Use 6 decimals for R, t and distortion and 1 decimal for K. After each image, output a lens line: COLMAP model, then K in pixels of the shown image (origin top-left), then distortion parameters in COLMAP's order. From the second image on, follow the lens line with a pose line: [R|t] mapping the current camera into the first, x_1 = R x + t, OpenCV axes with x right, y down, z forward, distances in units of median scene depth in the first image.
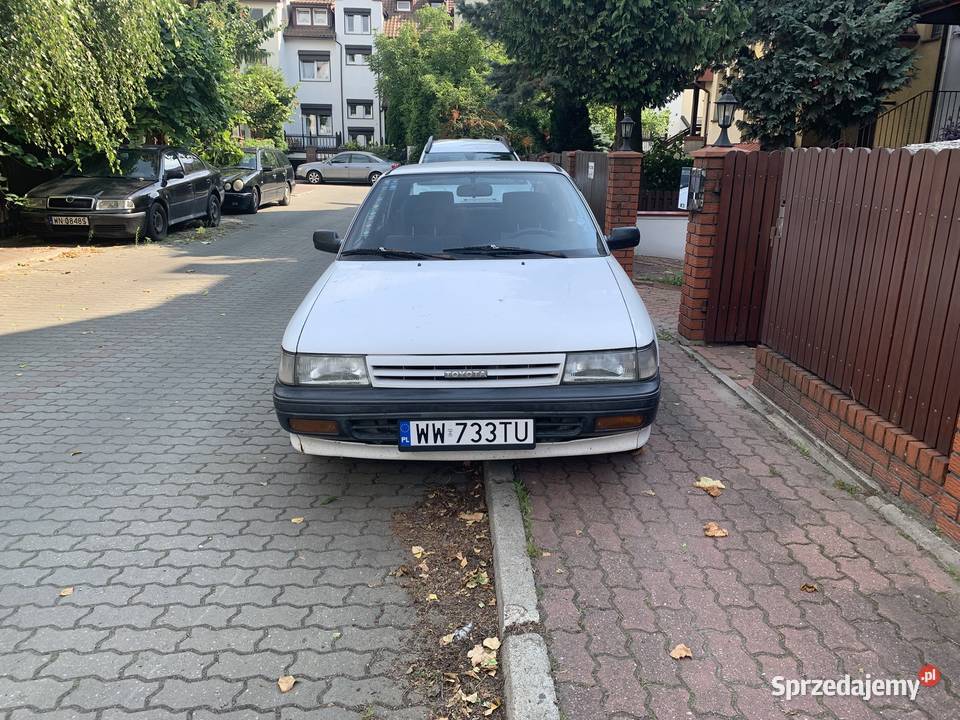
lens RADIAL K [[738.8, 0, 487.6], [0, 738.8, 340.4], [0, 0, 1]] dist [0.028315, -0.005623]
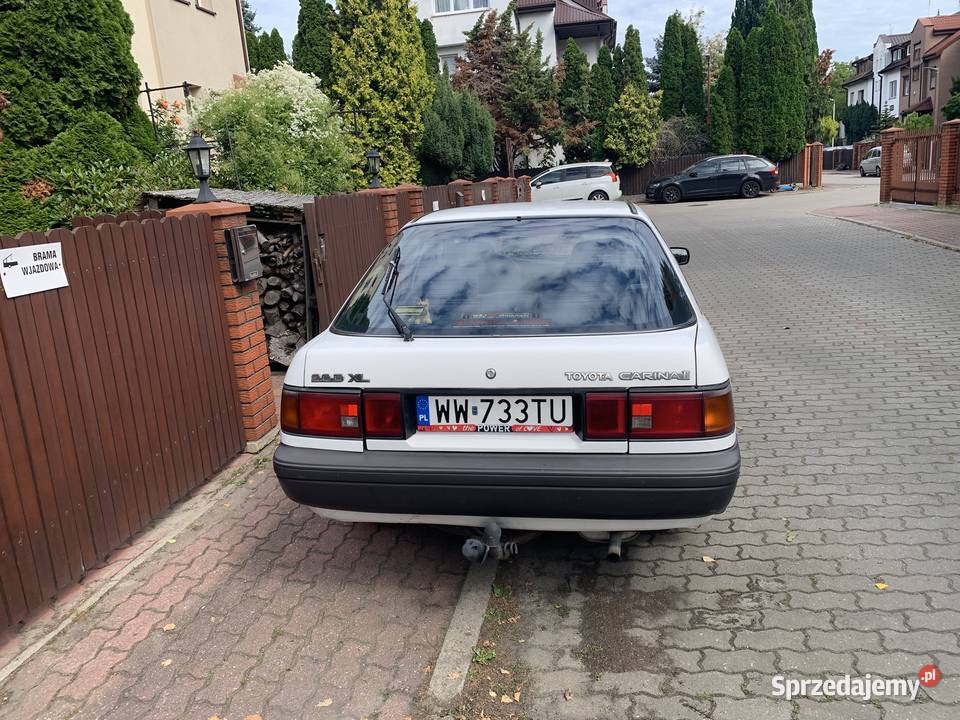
lens RADIAL K [[738.5, 0, 486.8], [0, 738.5, 352.5], [0, 0, 1]] dist [0.011406, -0.007673]
pose [[-0.979133, 0.010634, 0.202944, -0.241090], [0.104726, 0.882223, 0.459037, -0.805124], [-0.174160, 0.470711, -0.864927, 3.053259]]
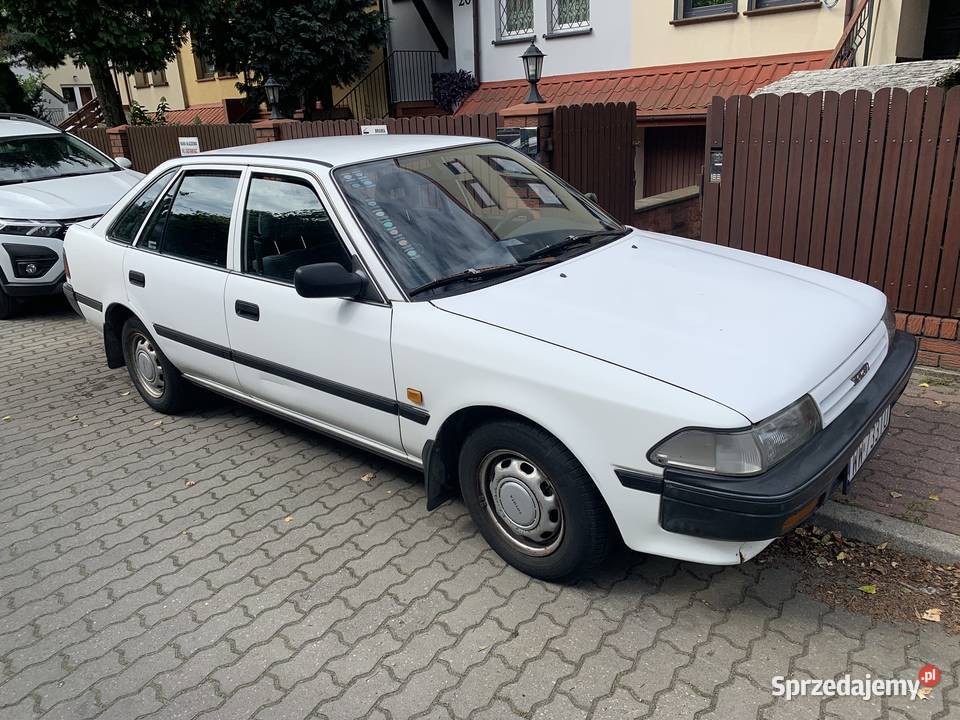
lens RADIAL K [[738.6, 0, 477.6], [0, 738.6, 350.4], [0, 0, 1]] dist [0.006187, 0.002040]
pose [[0.687992, -0.275482, 0.671399, -0.818024], [0.239438, 0.959512, 0.148342, -0.205387], [-0.685081, 0.058701, 0.726098, 0.688687]]
